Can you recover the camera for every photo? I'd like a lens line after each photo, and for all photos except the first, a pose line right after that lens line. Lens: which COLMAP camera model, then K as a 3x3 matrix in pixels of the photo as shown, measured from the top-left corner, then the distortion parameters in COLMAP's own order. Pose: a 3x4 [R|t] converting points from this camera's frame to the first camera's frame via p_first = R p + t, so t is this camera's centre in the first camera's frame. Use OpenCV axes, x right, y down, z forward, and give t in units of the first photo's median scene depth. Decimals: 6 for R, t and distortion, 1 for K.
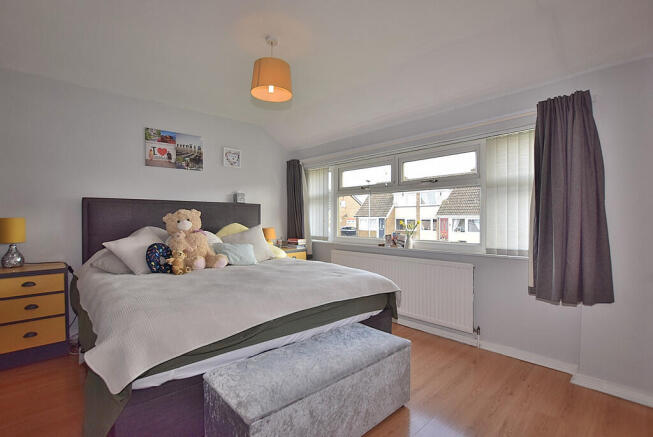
lens RADIAL K [[297.6, 0, 324.3], [0, 297.6, 222.0], [0, 0, 1]] dist [-0.002153, -0.000085]
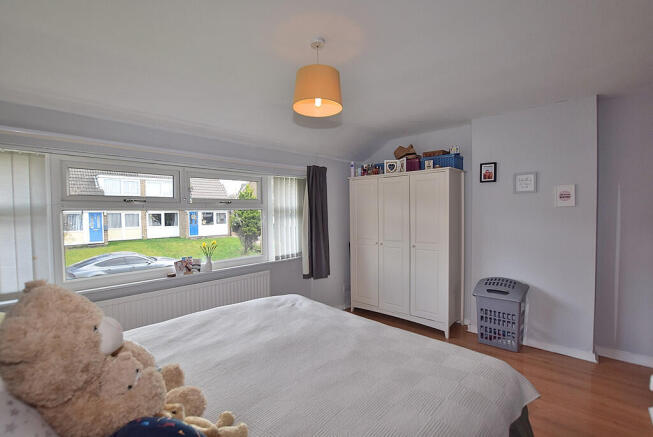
lens RADIAL K [[297.6, 0, 324.3], [0, 297.6, 222.0], [0, 0, 1]] dist [-0.002153, -0.000085]
pose [[-0.040941, -0.019435, 0.998973, -0.671966], [0.036546, 0.999113, 0.020935, -0.073761], [-0.998493, 0.037366, -0.040194, 0.669414]]
